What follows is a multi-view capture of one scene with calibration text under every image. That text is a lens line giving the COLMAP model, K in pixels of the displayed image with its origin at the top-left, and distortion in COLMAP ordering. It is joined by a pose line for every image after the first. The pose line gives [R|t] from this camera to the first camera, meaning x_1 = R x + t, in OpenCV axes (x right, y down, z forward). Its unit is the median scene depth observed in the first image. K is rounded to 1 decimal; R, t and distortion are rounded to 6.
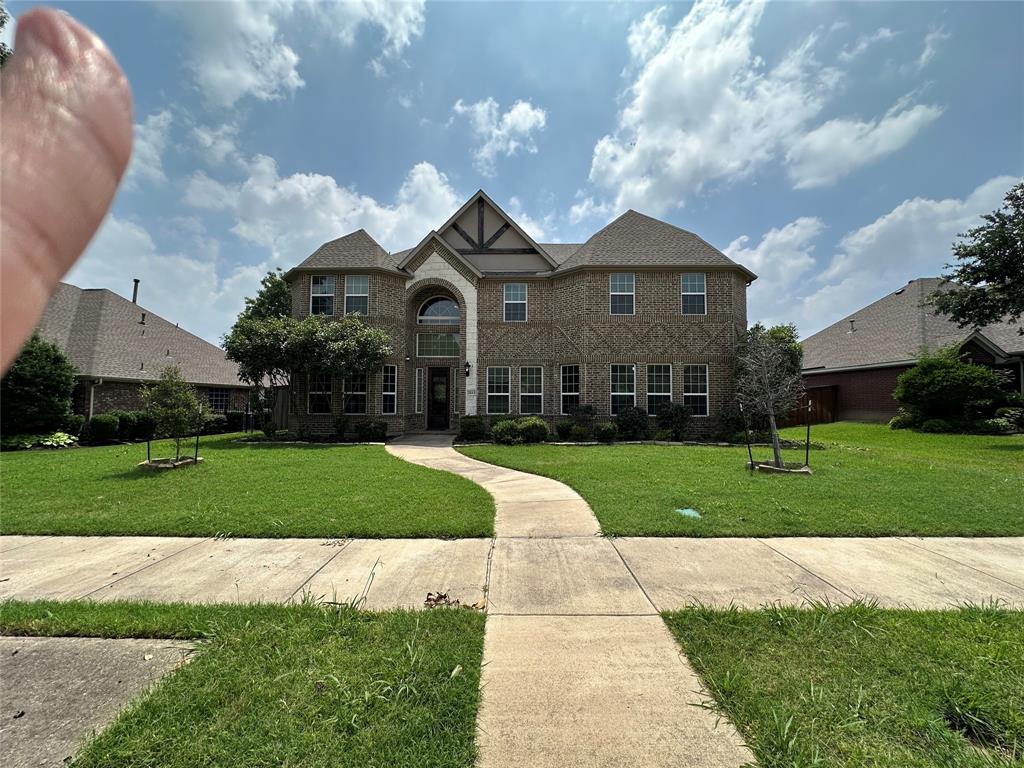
lens RADIAL K [[409.0, 0, 511.0], [0, 409.0, 382.5], [0, 0, 1]] dist [-0.002219, 0.000609]
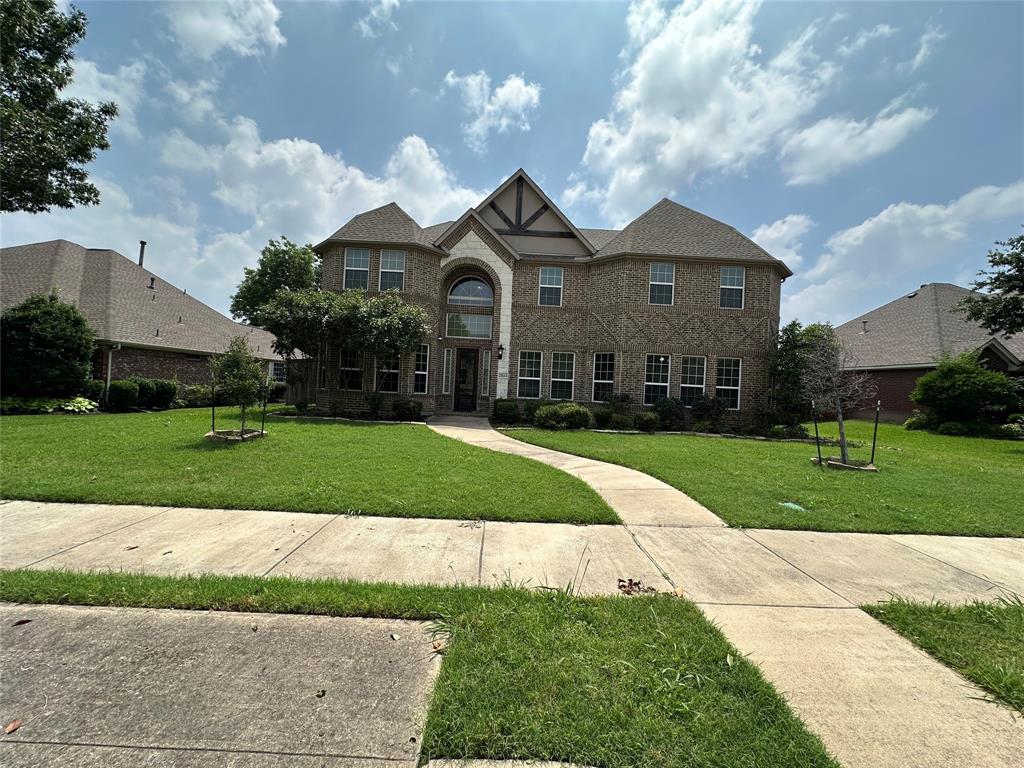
lens RADIAL K [[409.0, 0, 511.0], [0, 409.0, 382.5], [0, 0, 1]] dist [-0.002219, 0.000609]
pose [[0.998549, 0.045316, 0.029086, -0.111816], [-0.046459, 0.998123, 0.039906, 0.000713], [-0.027223, -0.041199, 0.998780, 0.004900]]
